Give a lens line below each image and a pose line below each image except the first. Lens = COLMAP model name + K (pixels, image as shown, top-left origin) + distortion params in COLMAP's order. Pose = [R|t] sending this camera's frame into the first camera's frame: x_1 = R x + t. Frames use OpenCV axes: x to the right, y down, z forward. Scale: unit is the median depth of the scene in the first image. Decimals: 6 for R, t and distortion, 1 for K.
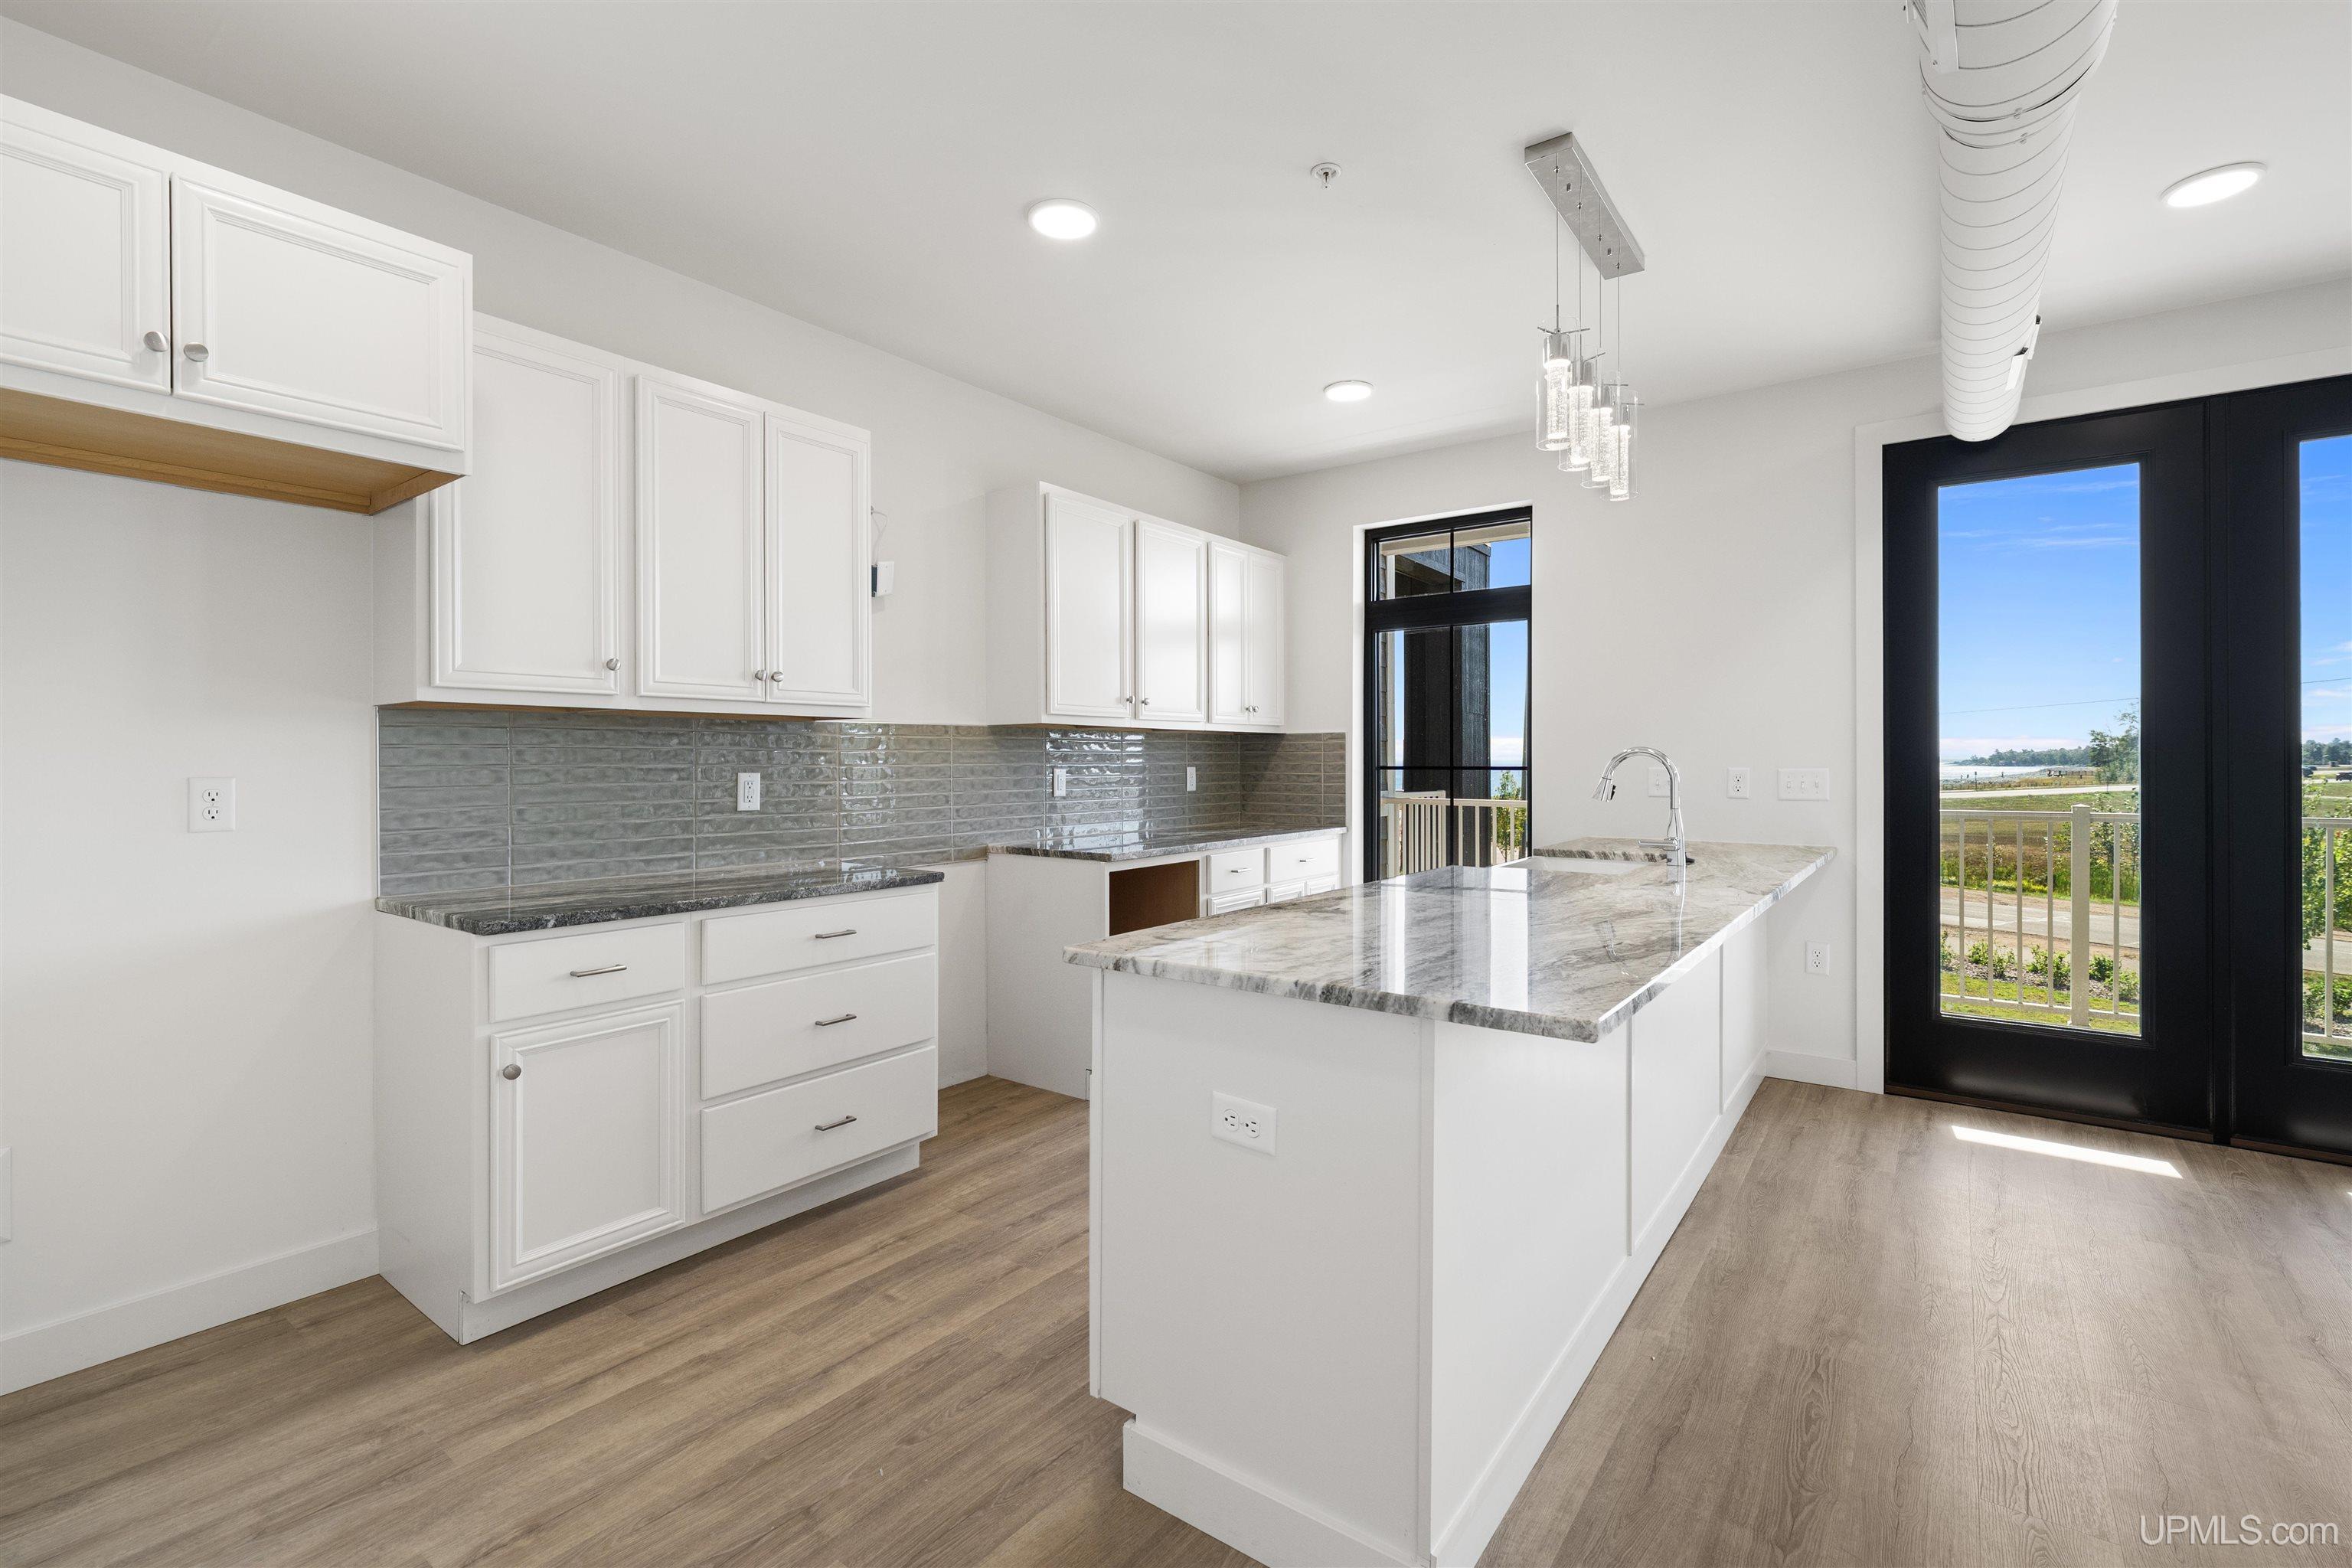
lens RADIAL K [[1053.4, 0, 1133.6], [0, 1053.4, 779.5], [0, 0, 1]] dist [-0.009248, 0.000262]
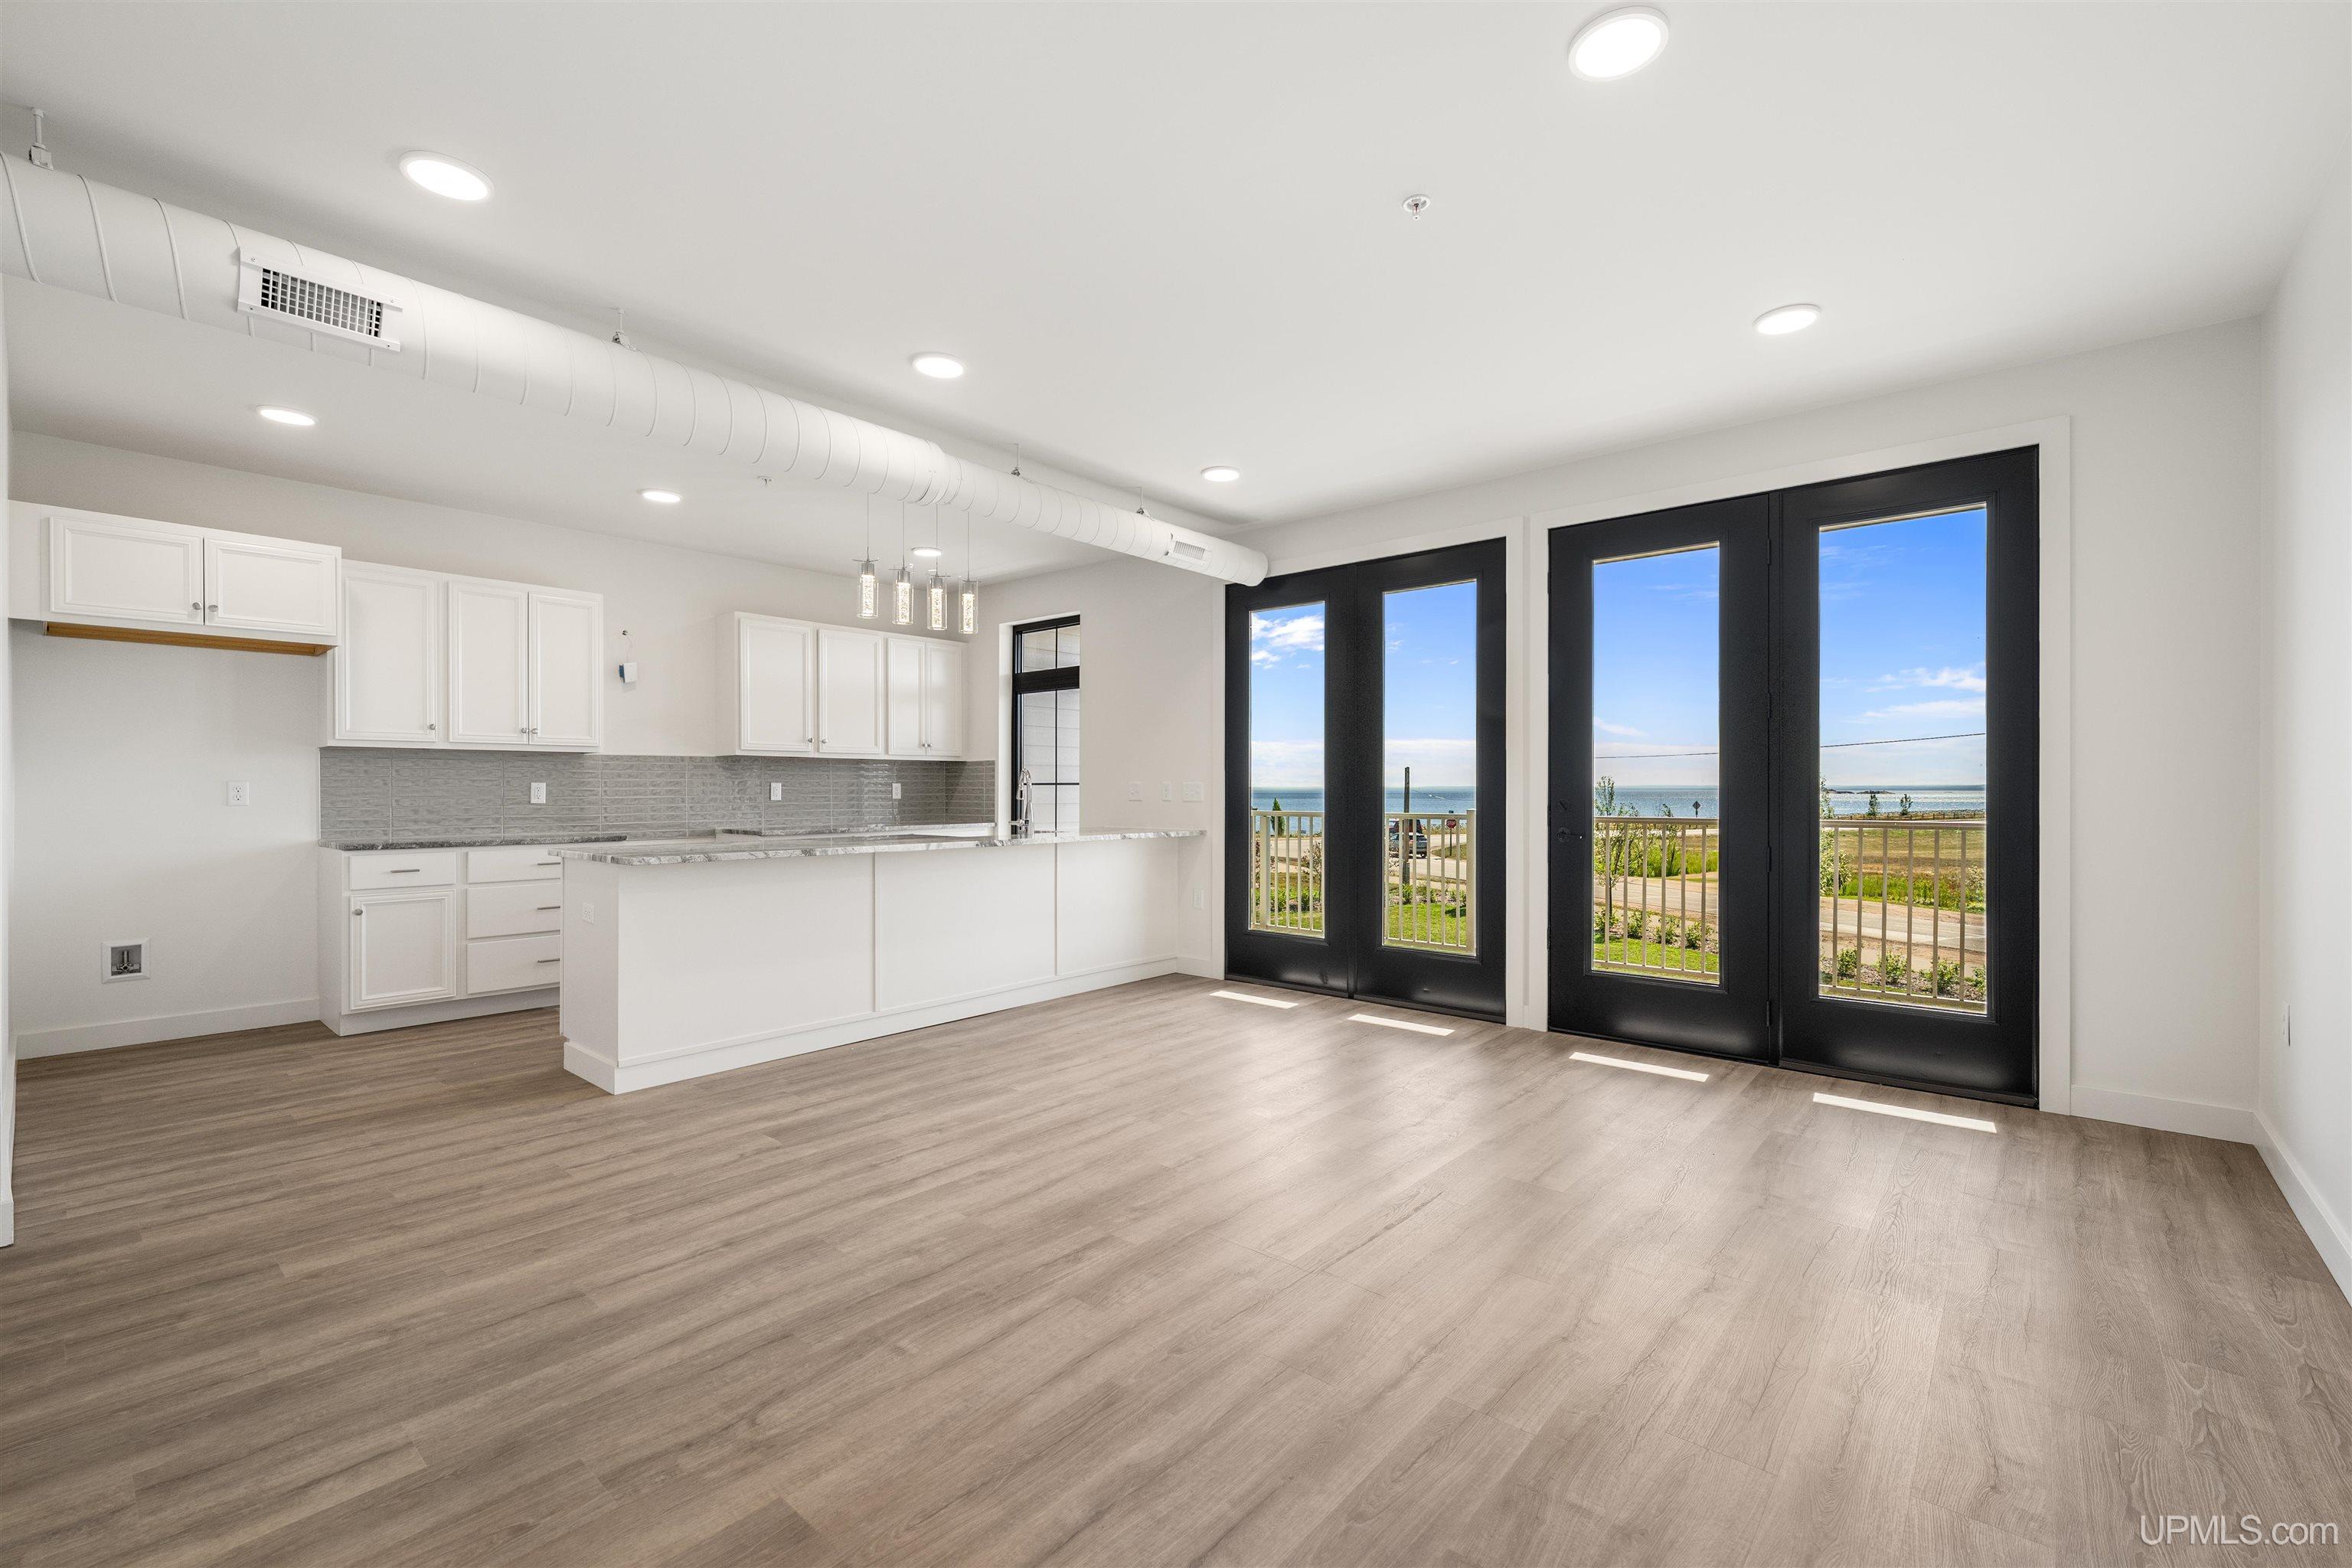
lens RADIAL K [[972.3, 0, 1103.9], [0, 972.3, 805.2], [0, 0, 1]] dist [0.001040, -0.001811]
pose [[0.996305, -0.002217, -0.085853, 0.759021], [0.002035, 0.999995, -0.002218, 0.038117], [0.085858, 0.002035, 0.996305, -0.603971]]
